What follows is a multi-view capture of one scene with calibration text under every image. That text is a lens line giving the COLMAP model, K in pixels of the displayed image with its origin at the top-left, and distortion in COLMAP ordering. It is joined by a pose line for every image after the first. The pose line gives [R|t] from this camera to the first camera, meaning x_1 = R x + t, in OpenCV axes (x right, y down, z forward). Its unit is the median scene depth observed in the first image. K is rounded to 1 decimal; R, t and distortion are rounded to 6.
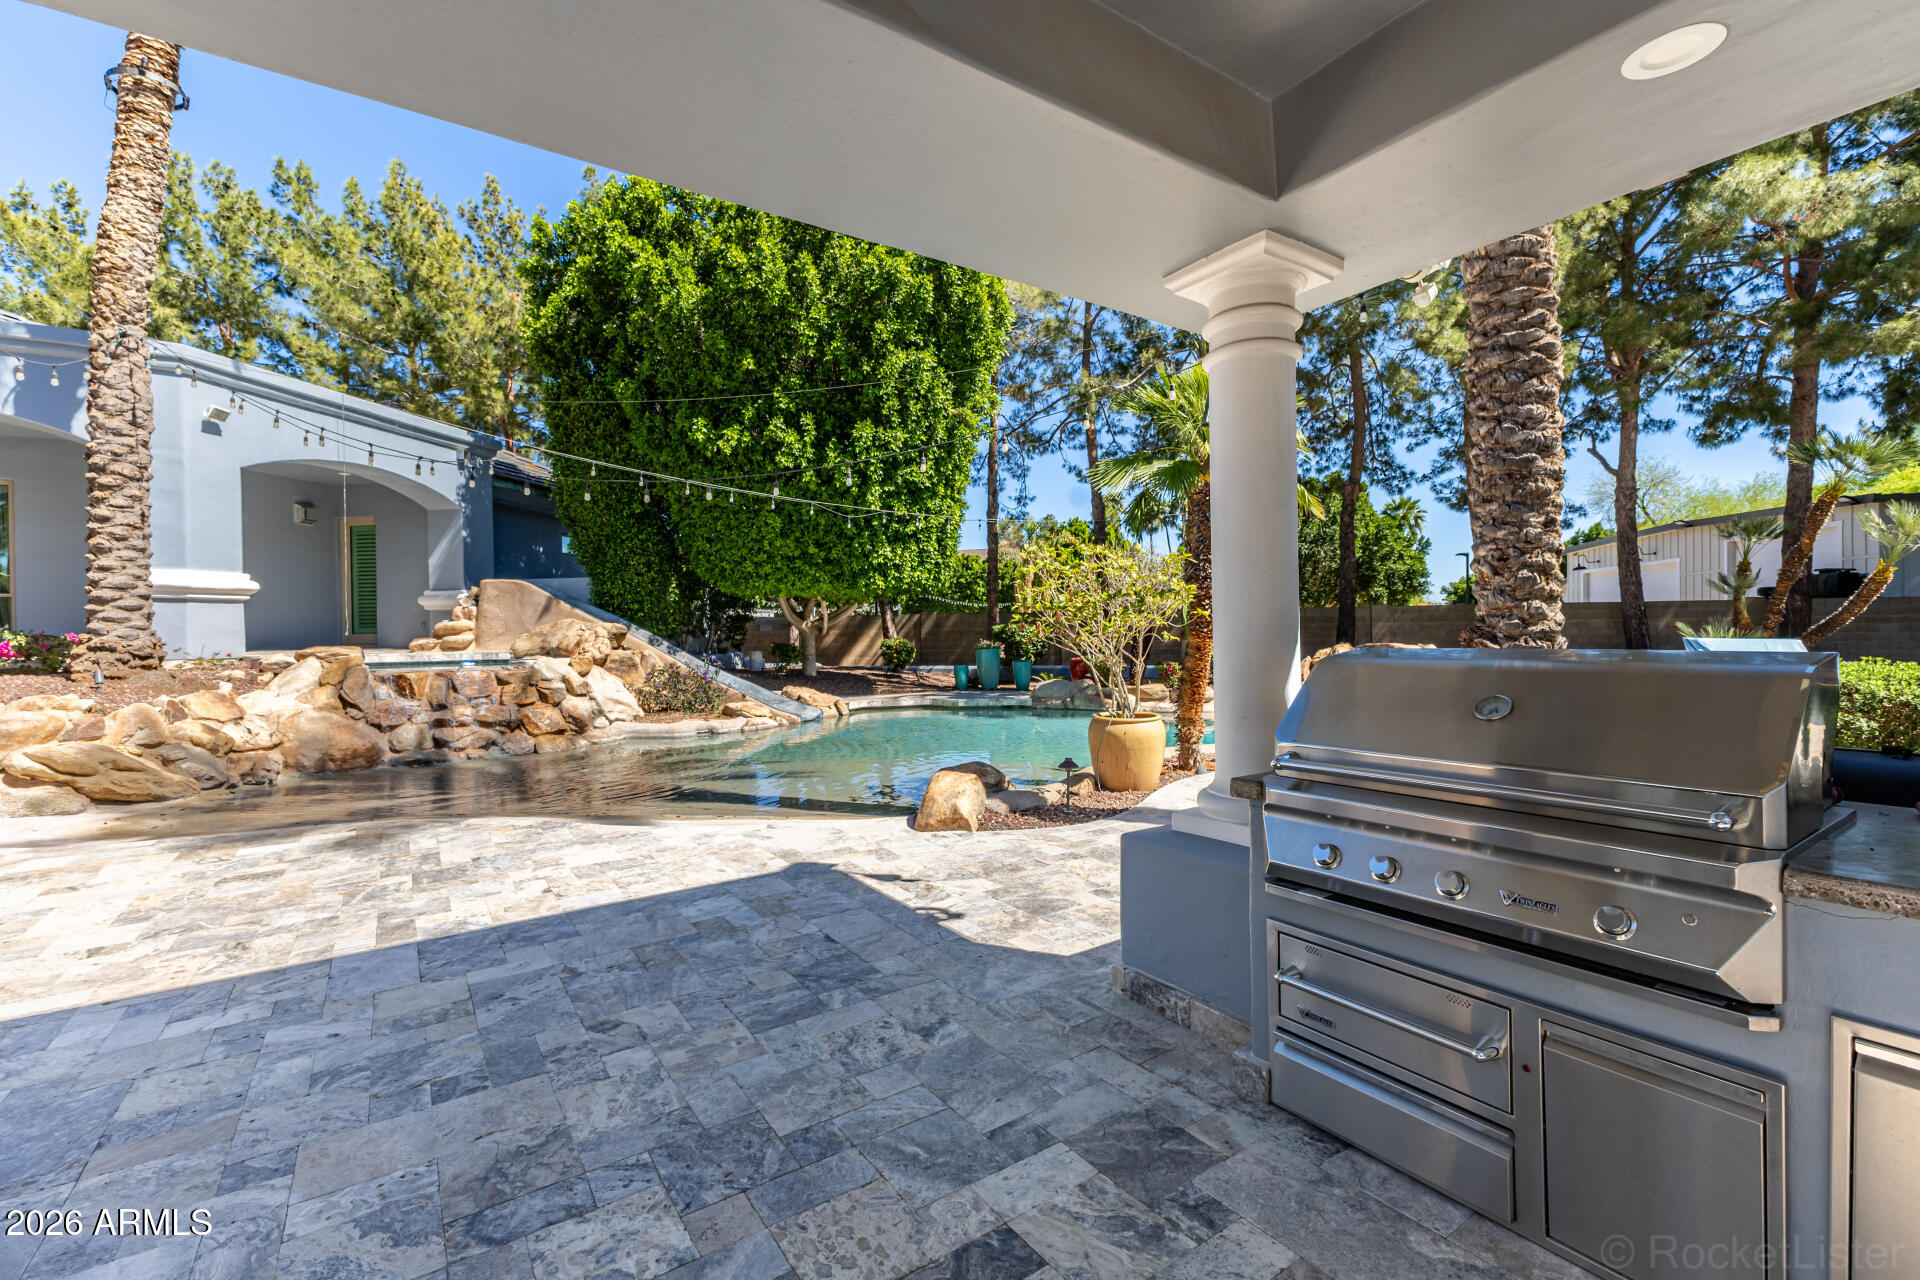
lens RADIAL K [[829.0, 0, 1040.7], [0, 829.0, 640.0], [0, 0, 1]] dist [-0.001500, -0.000203]
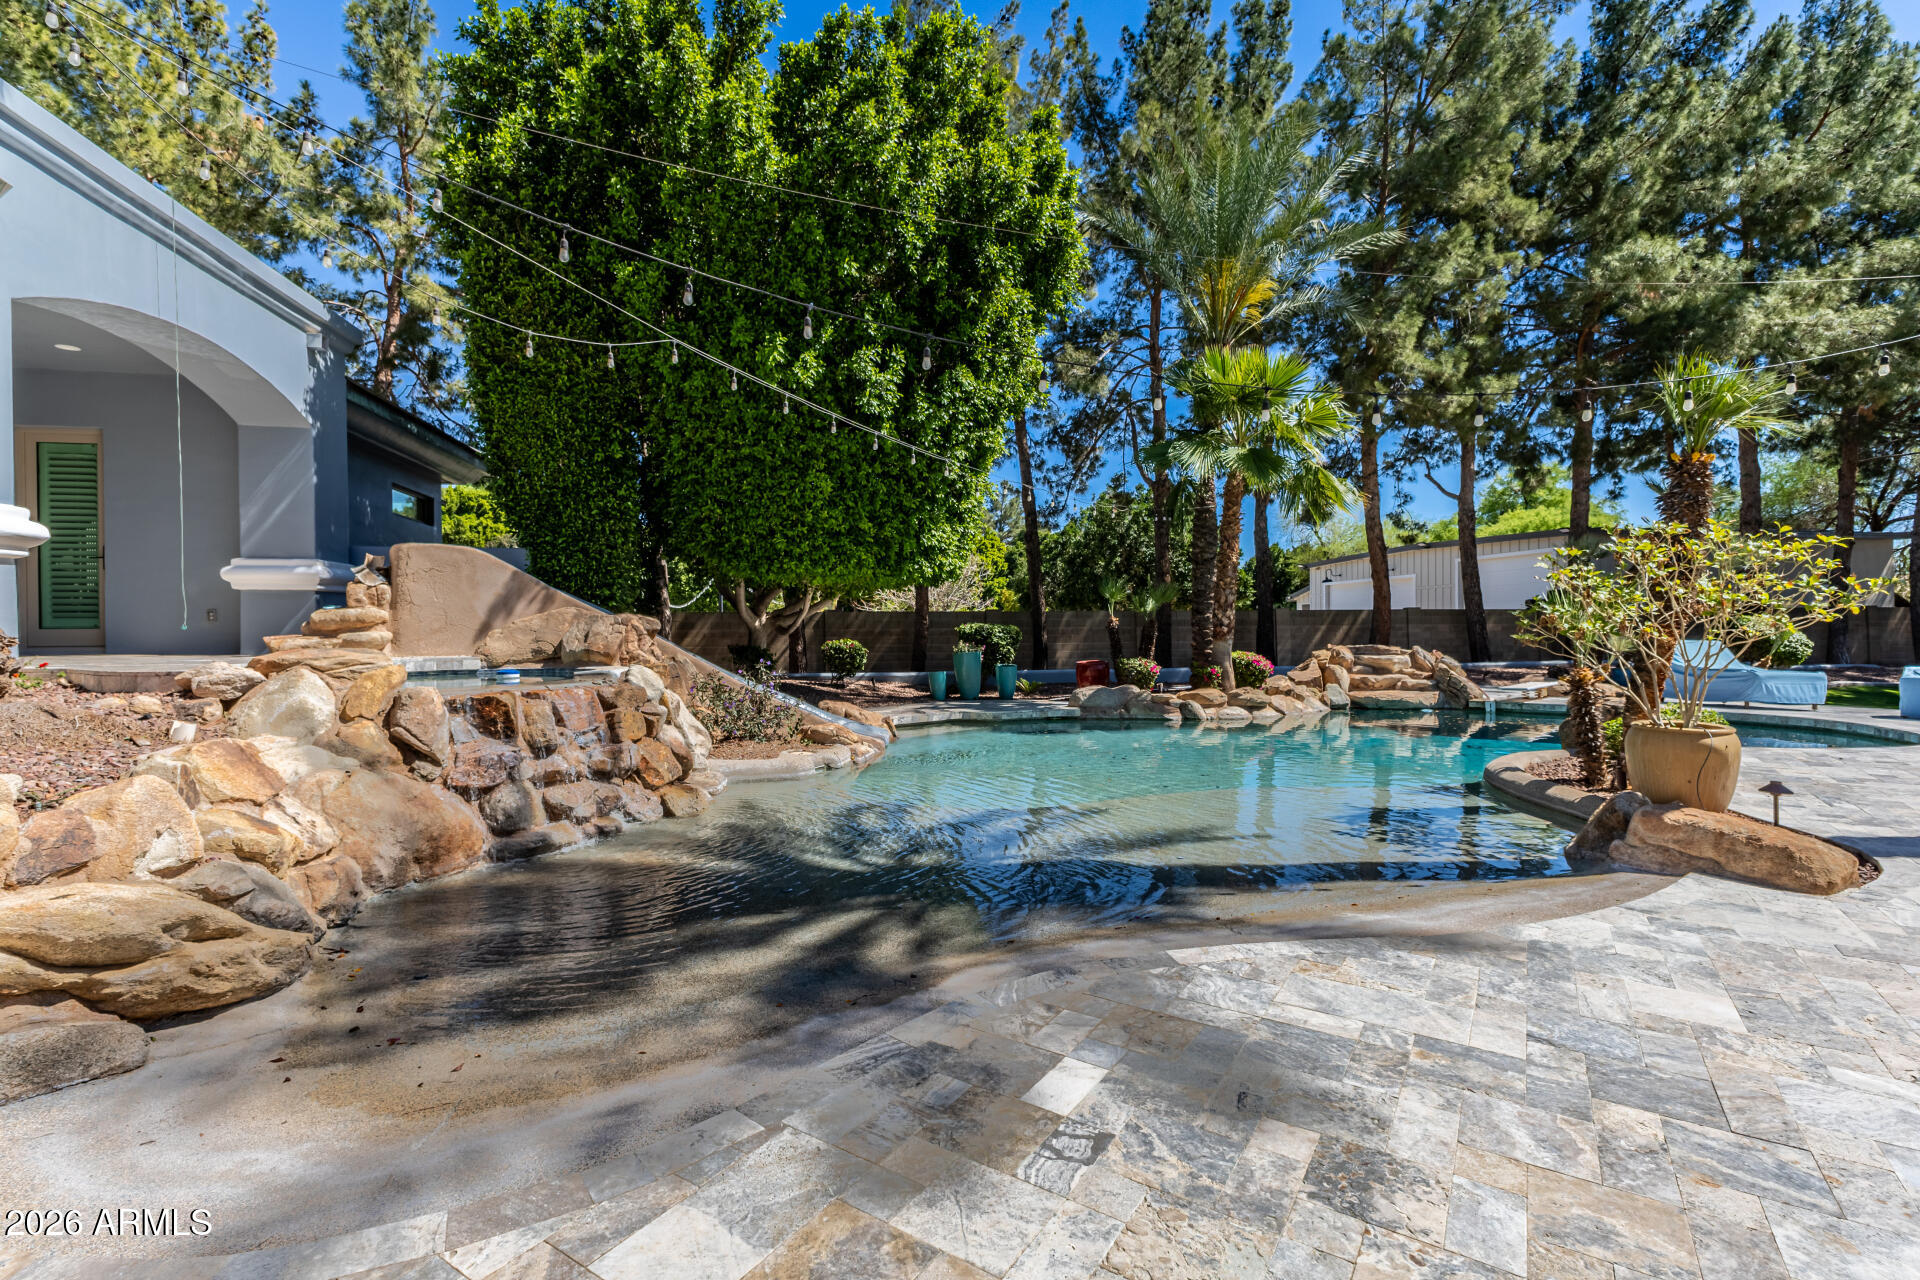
lens RADIAL K [[829.0, 0, 958.5], [0, 829.0, 639.5], [0, 0, 1]] dist [-0.001500, -0.000203]
pose [[0.929648, 0.002550, 0.368440, -0.519928], [-0.000430, 0.999983, -0.005835, 0.003996], [-0.368448, 0.005266, 0.929633, 0.265361]]
